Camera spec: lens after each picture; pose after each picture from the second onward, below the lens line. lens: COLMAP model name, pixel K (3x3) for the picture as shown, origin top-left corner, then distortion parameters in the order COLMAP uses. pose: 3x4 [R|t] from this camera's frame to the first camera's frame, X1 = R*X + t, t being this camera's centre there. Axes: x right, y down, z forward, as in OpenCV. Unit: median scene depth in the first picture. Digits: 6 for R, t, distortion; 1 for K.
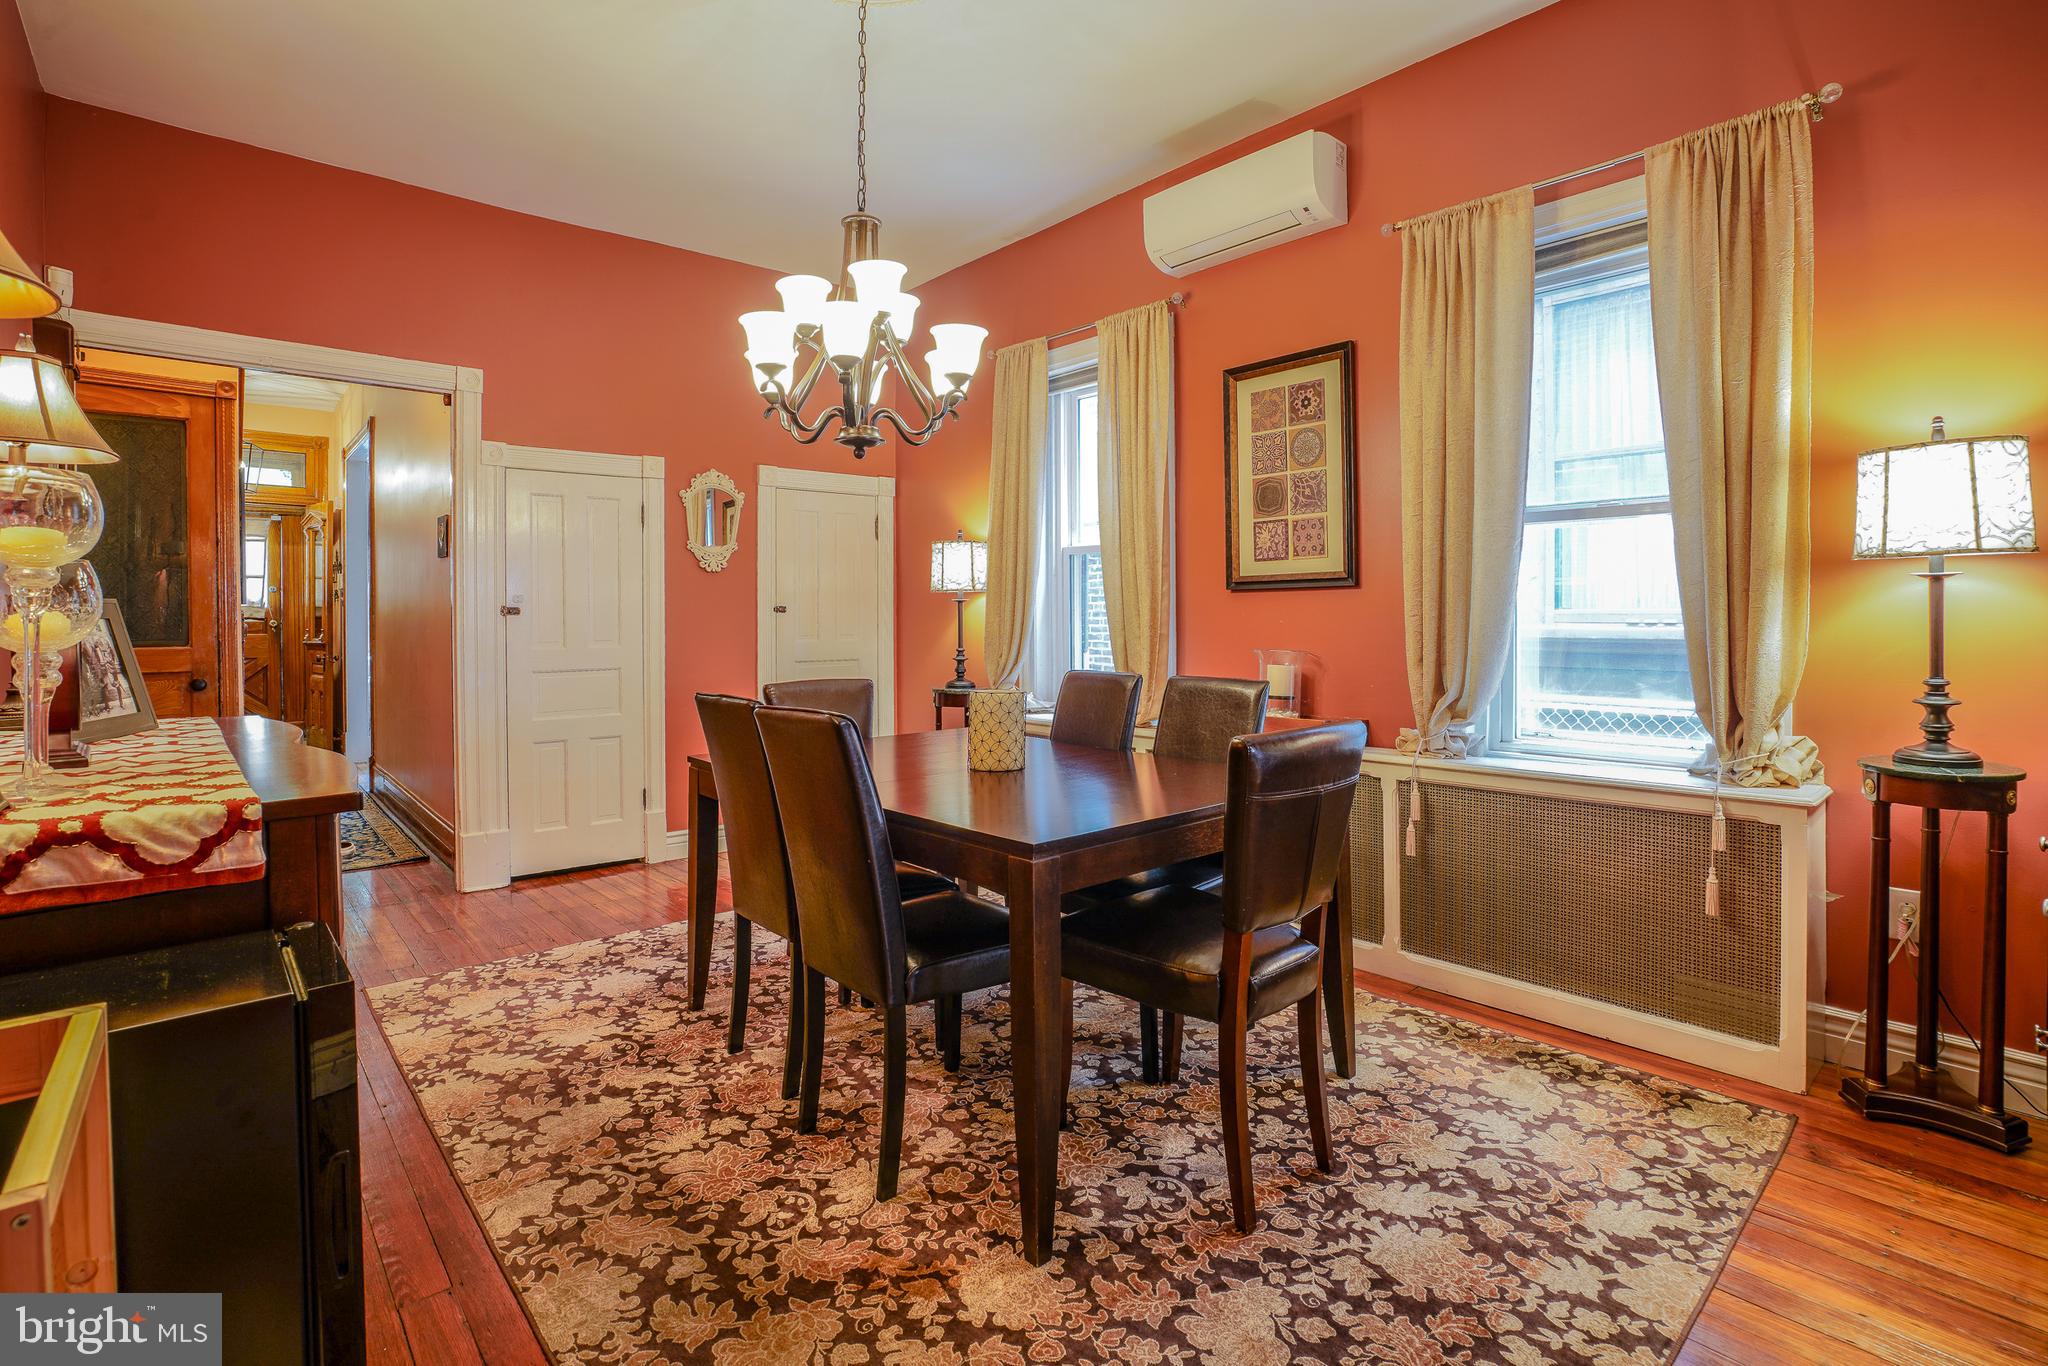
lens RADIAL K [[944.9, 0, 977.3], [0, 944.9, 649.2], [0, 0, 1]] dist [-0.040758, 0.001060]
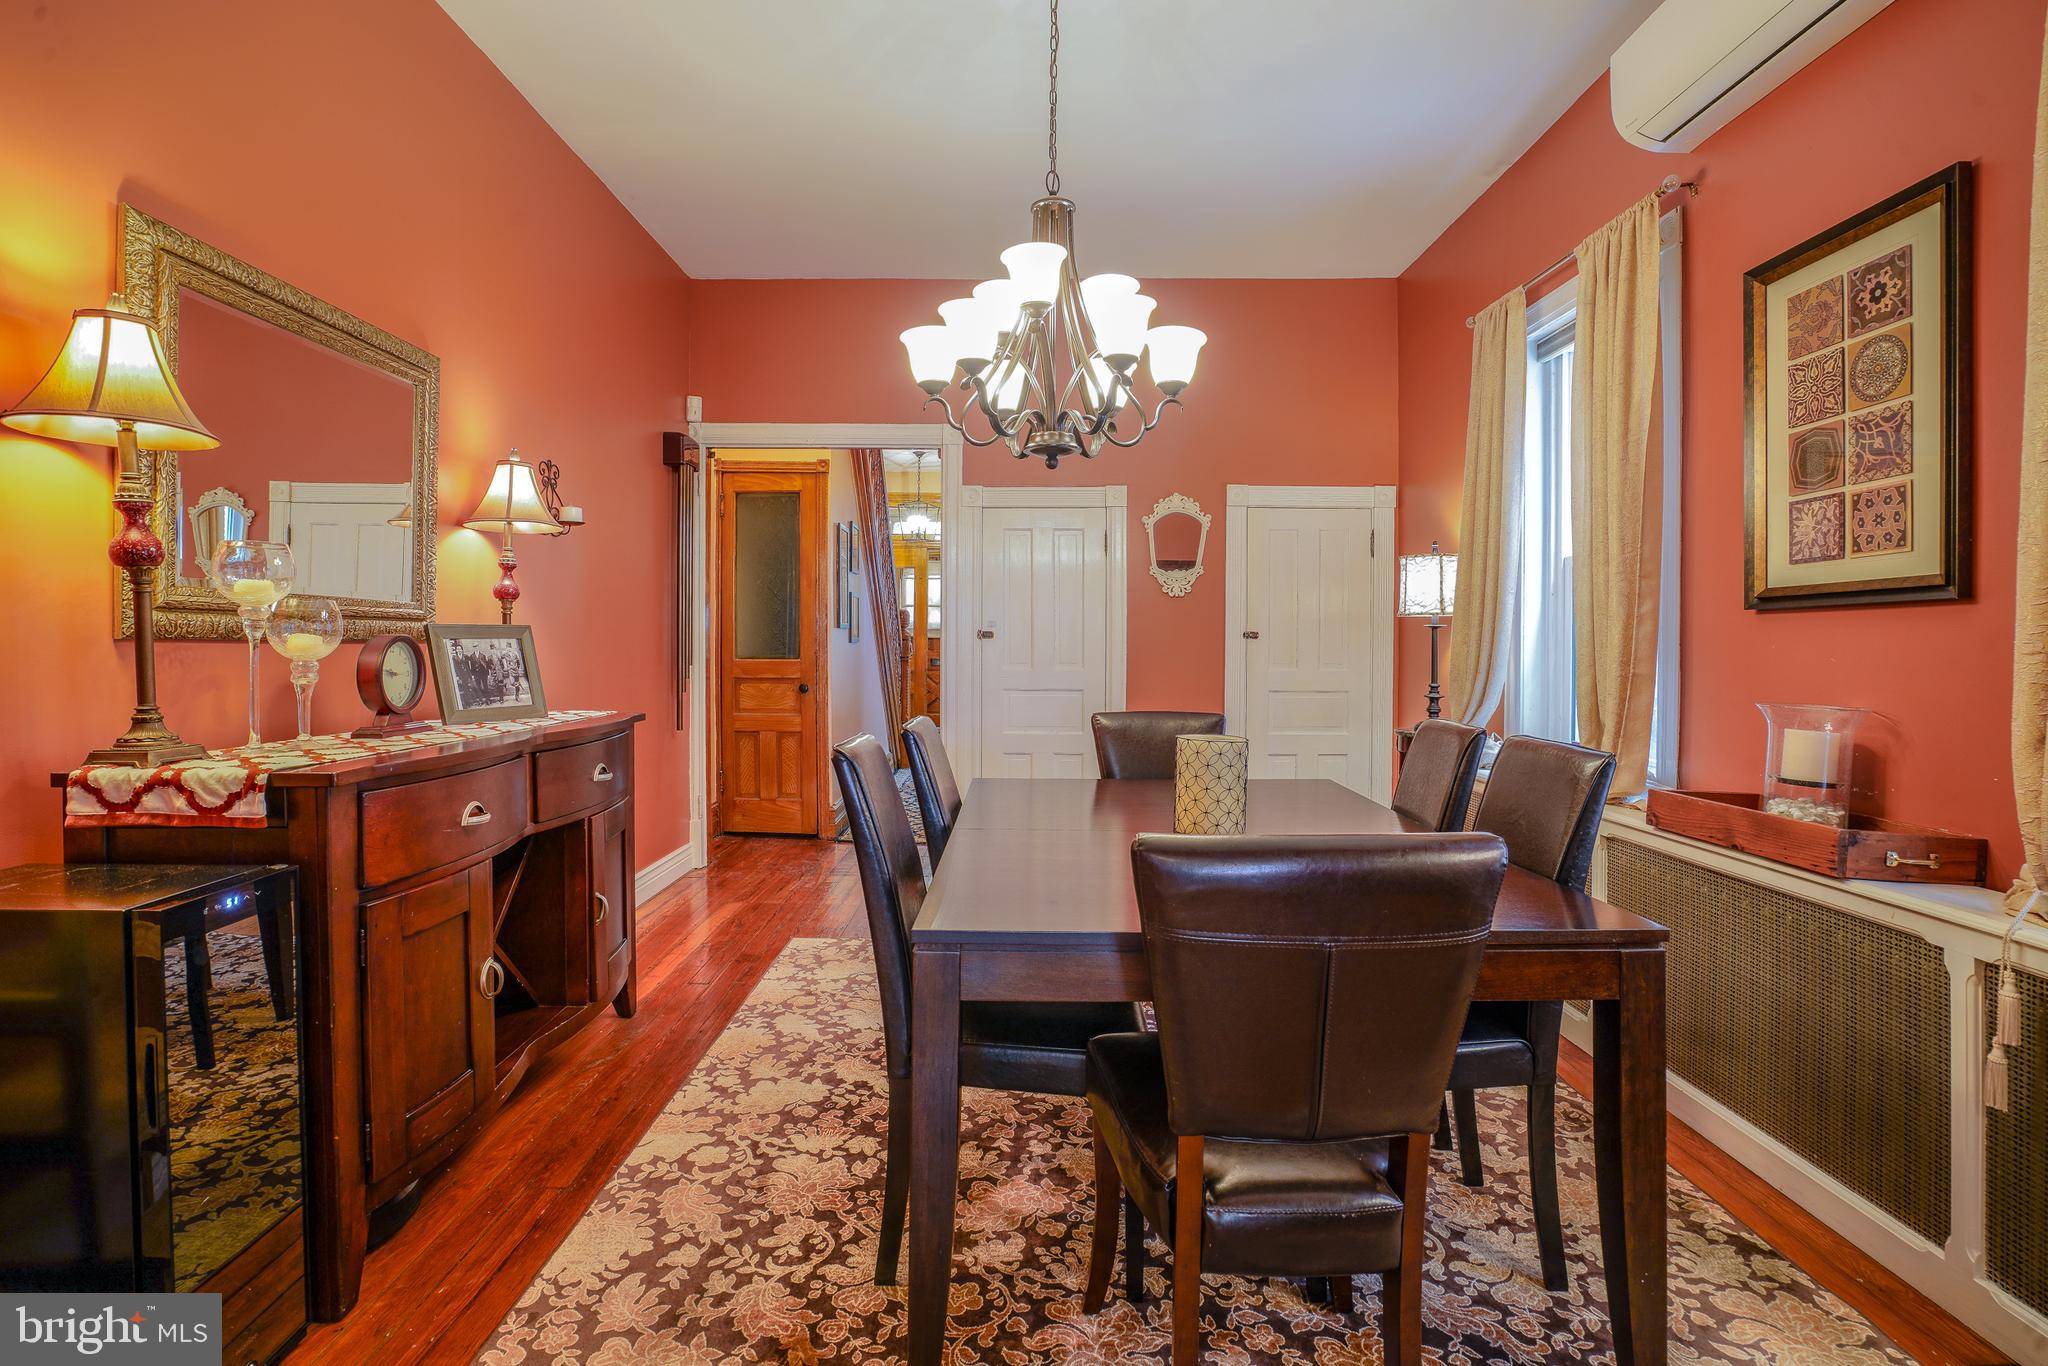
lens RADIAL K [[911.2, 0, 1026.4], [0, 911.2, 675.1], [0, 0, 1]] dist [-0.059667, 0.020383]
pose [[0.766227, 0.033196, -0.641712, 0.396941], [-0.031941, 0.999398, 0.013561, -0.014249], [0.641776, 0.010106, 0.766825, 0.303610]]
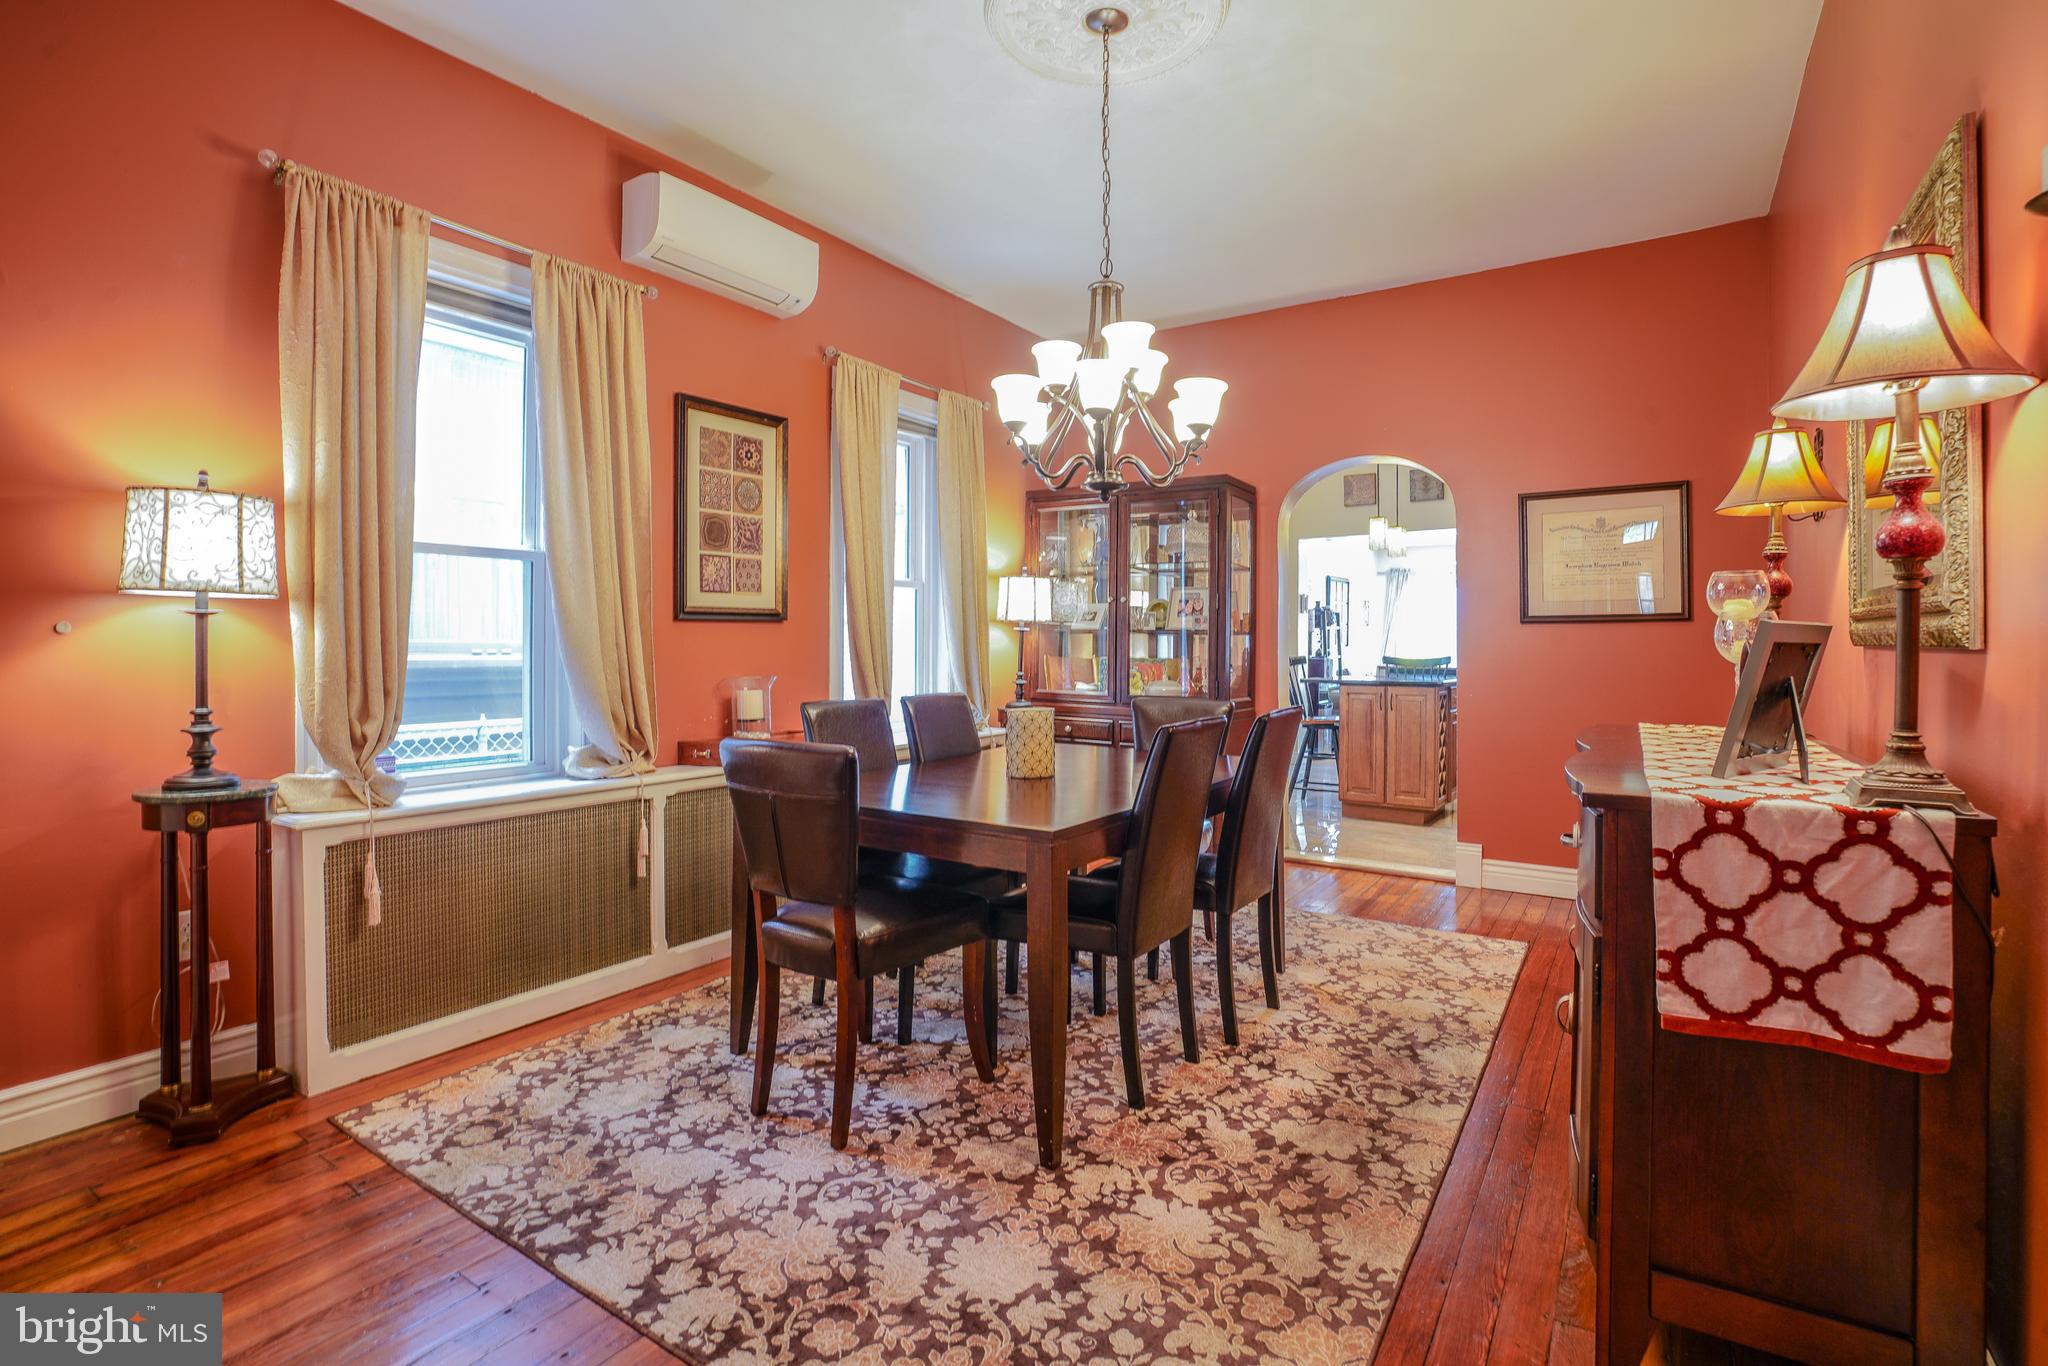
lens RADIAL K [[955.4, 0, 1053.4], [0, 955.4, 672.4], [0, 0, 1]] dist [-0.062917, 0.027437]
pose [[-0.292608, -0.021606, 0.955988, -1.108812], [0.036332, 0.998772, 0.033694, -0.038880], [-0.955542, 0.044592, -0.291463, 1.314888]]
